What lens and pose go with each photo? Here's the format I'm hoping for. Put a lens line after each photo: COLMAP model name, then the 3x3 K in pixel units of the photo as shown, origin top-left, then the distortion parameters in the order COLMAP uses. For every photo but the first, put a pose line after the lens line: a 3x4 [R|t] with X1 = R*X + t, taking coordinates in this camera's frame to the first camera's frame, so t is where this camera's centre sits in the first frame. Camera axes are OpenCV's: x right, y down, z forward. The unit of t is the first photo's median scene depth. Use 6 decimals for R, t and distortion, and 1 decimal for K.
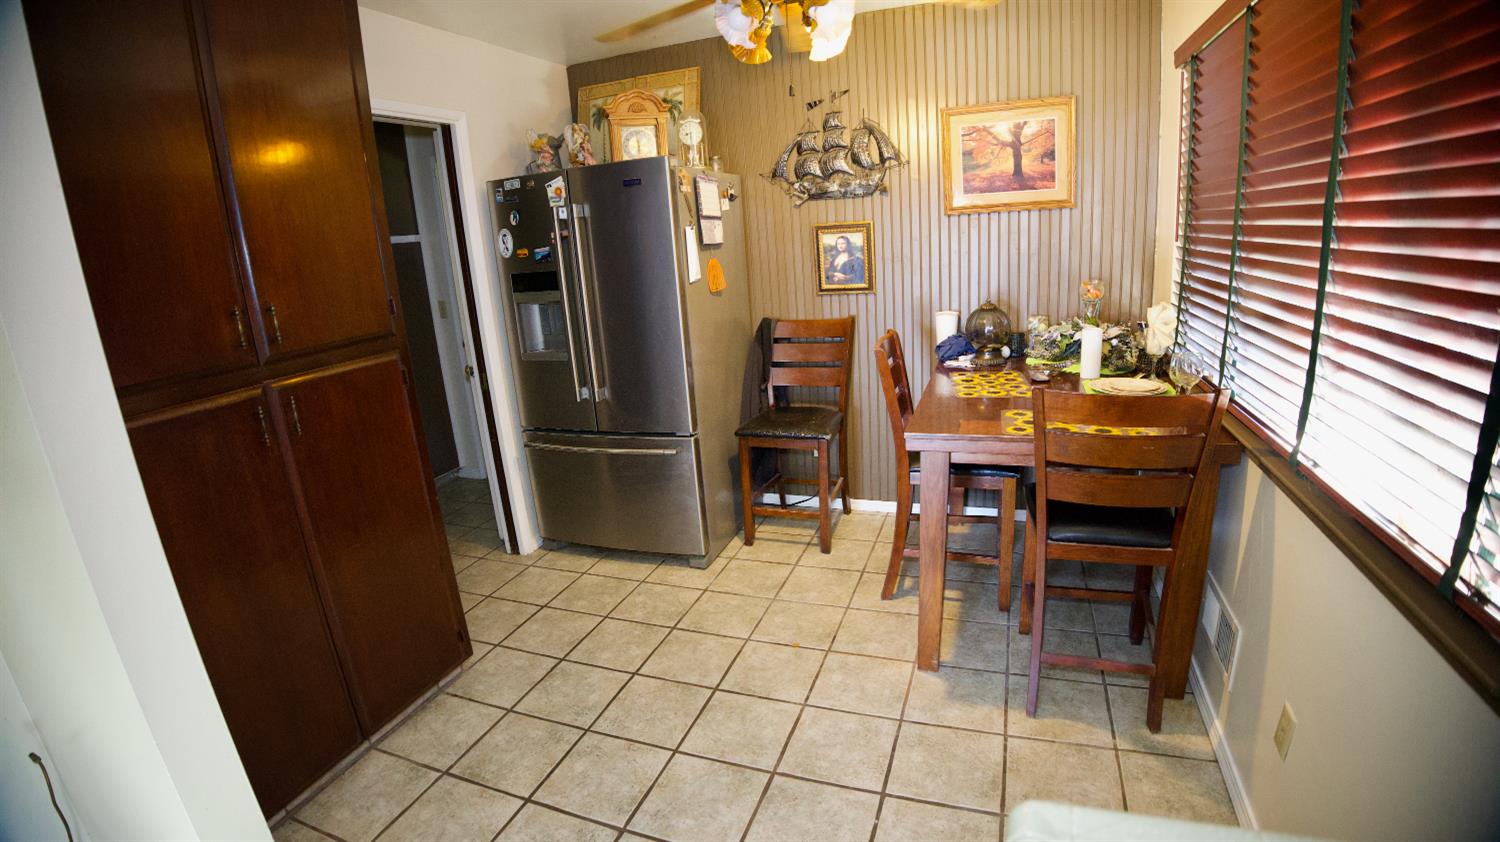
lens RADIAL K [[701.8, 0, 750.0], [0, 701.8, 421.0], [0, 0, 1]] dist [-0.101789, 0.000215]
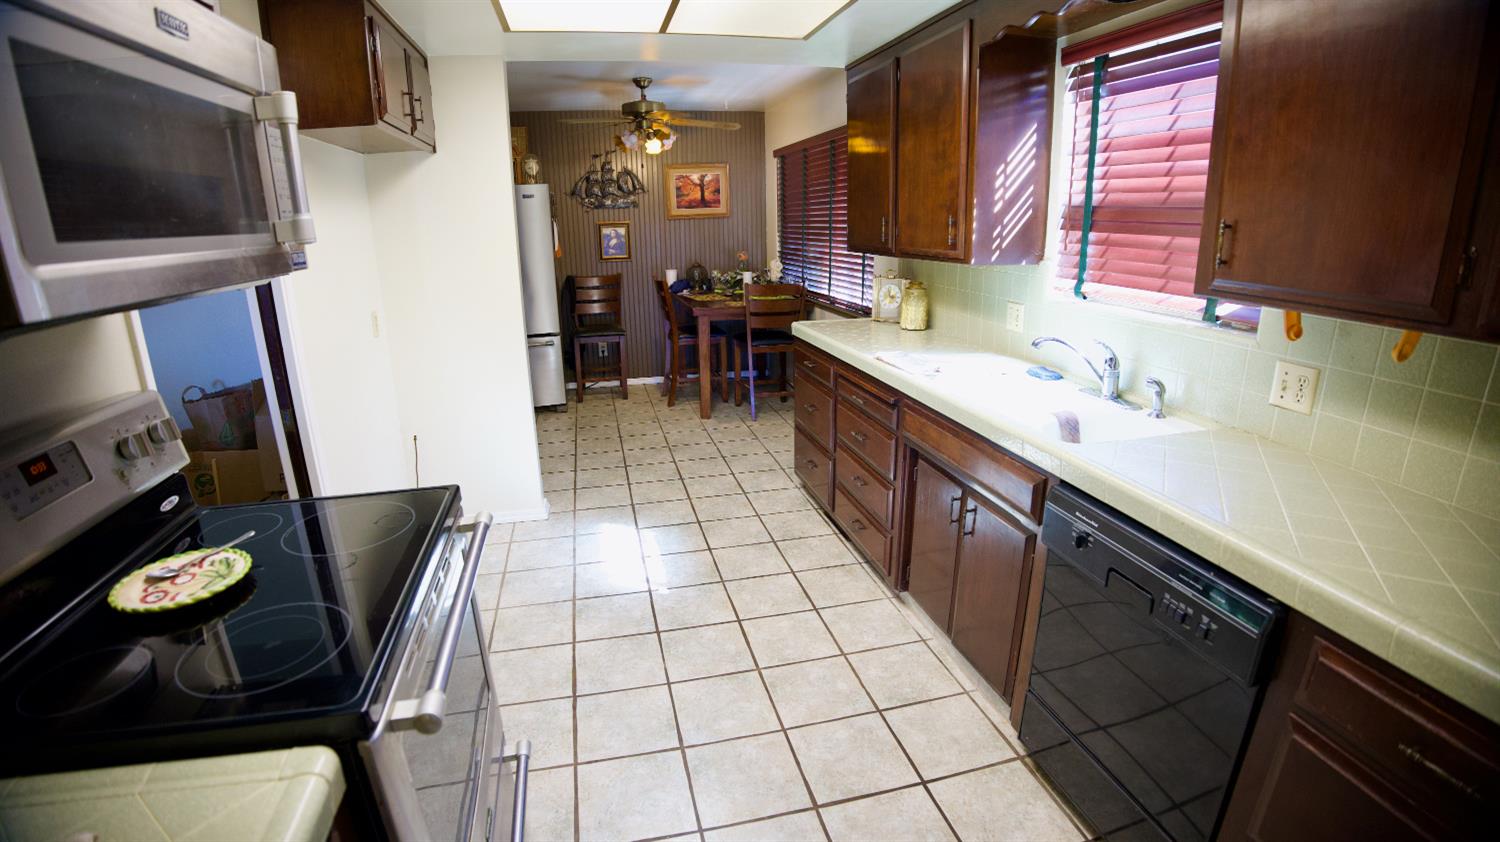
lens RADIAL K [[701.8, 0, 750.0], [0, 701.8, 421.0], [0, 0, 1]] dist [-0.101789, 0.000215]
pose [[0.836748, -0.110578, 0.536308, -0.659348], [0.107408, 0.993516, 0.037268, 0.226359], [-0.536951, 0.026420, 0.843199, -0.787993]]
